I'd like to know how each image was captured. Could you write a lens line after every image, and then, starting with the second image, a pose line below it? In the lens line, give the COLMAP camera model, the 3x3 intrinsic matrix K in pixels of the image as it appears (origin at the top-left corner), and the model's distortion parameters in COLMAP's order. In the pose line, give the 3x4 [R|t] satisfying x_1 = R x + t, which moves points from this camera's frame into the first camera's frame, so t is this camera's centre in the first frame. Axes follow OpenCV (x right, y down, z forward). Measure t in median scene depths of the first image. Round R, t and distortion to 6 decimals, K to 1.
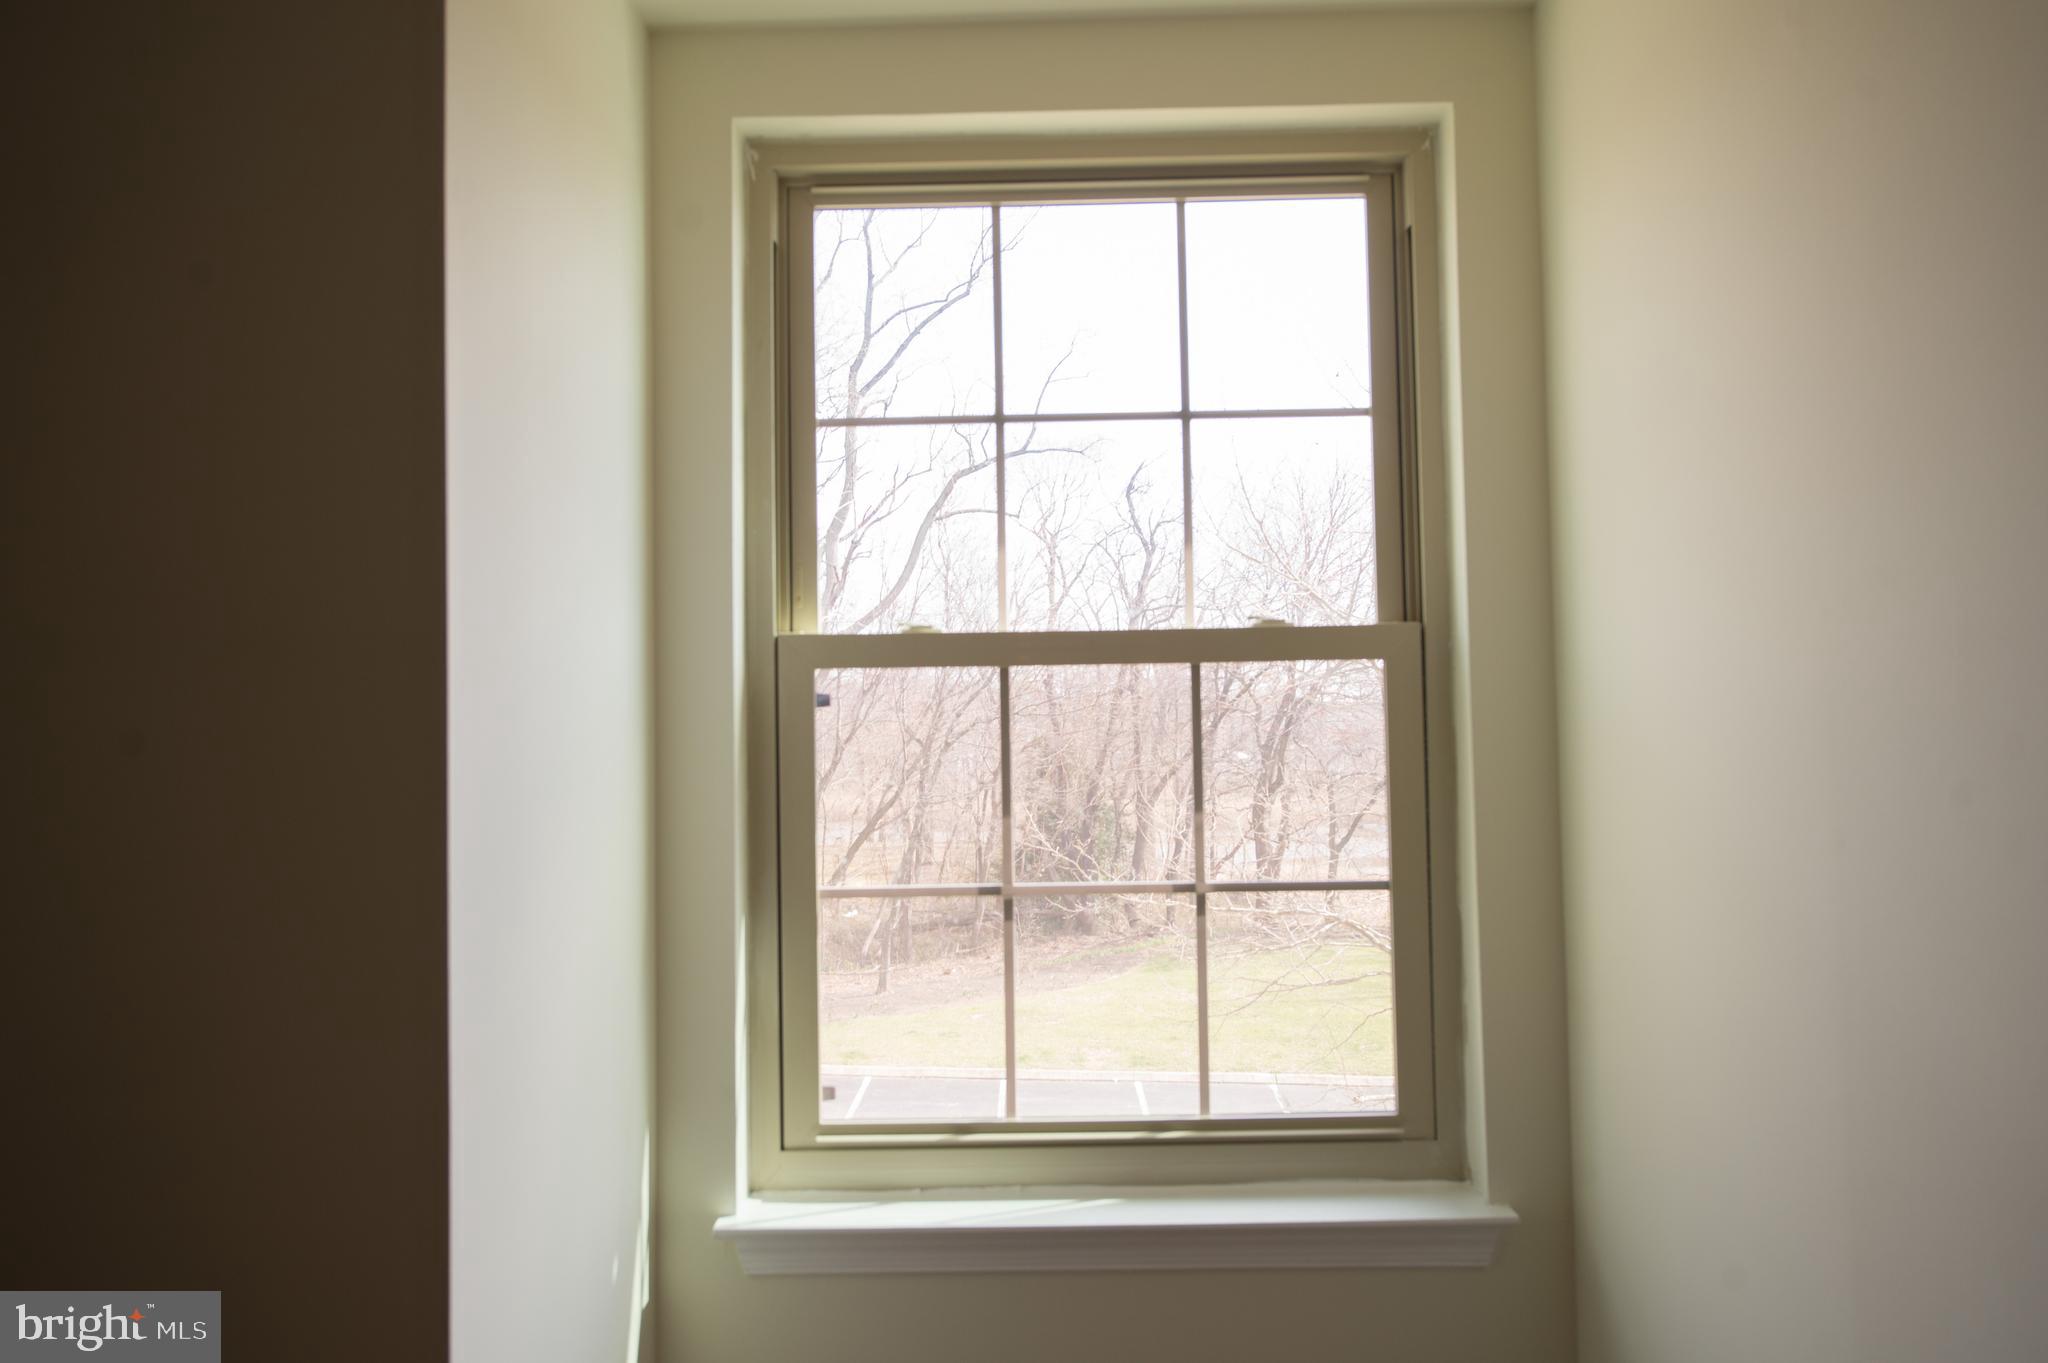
lens RADIAL K [[1388.3, 0, 1025.7], [0, 1388.3, 680.8], [0, 0, 1]] dist [0.003674, 0.000940]
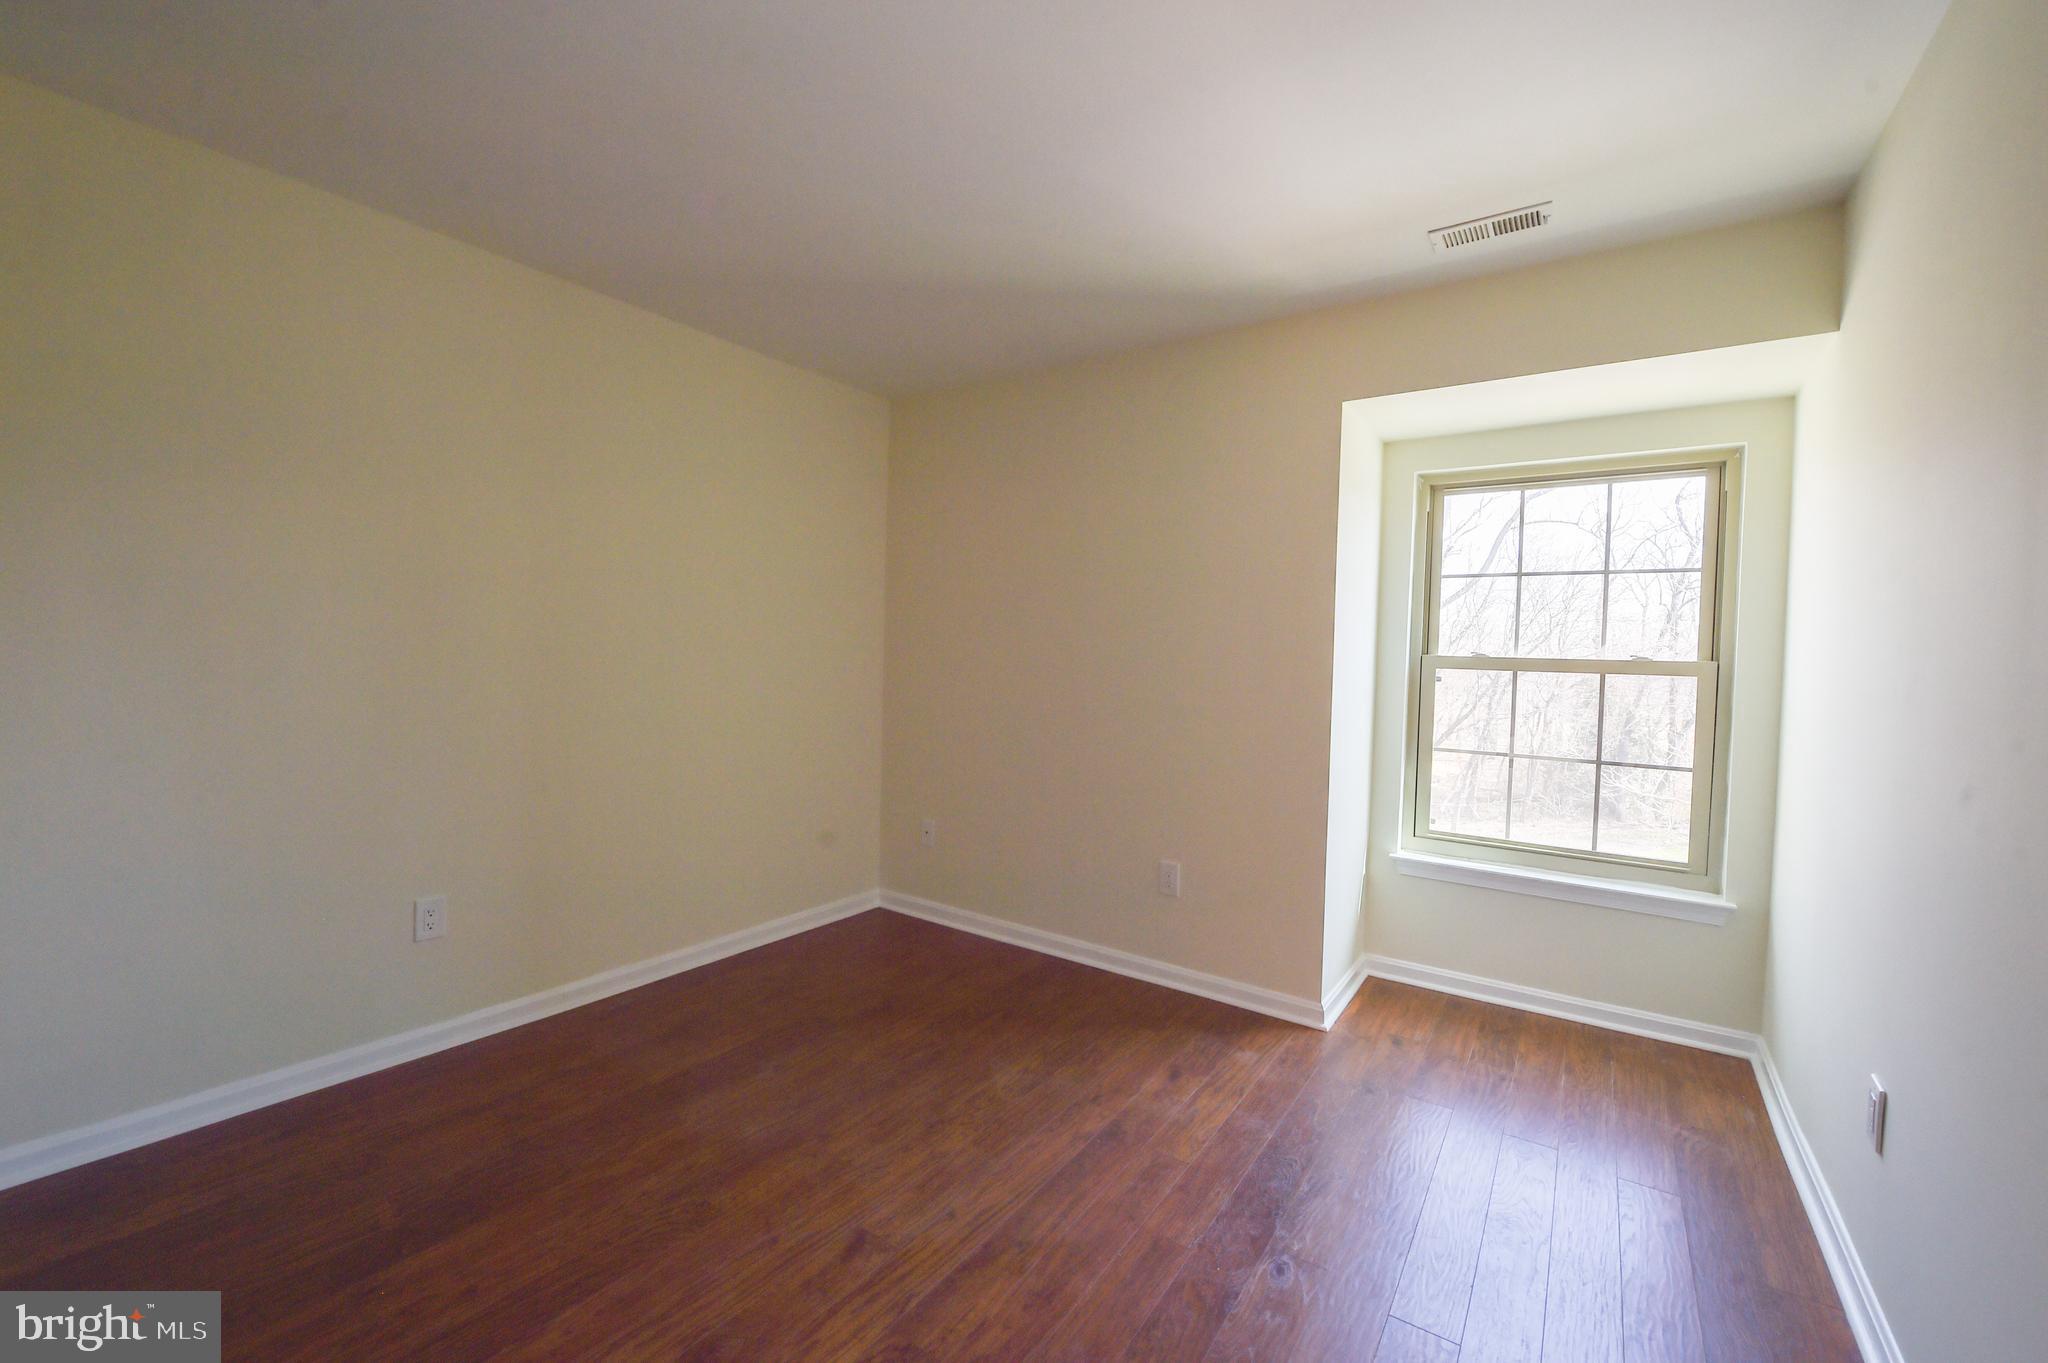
lens RADIAL K [[845.7, 0, 1032.0], [0, 845.7, 670.7], [0, 0, 1]] dist [-0.001390, -0.000108]
pose [[0.838503, 0.054426, -0.542173, 0.083815], [-0.026821, 0.997916, 0.058694, -0.077791], [0.544237, -0.034673, 0.838215, -0.819084]]
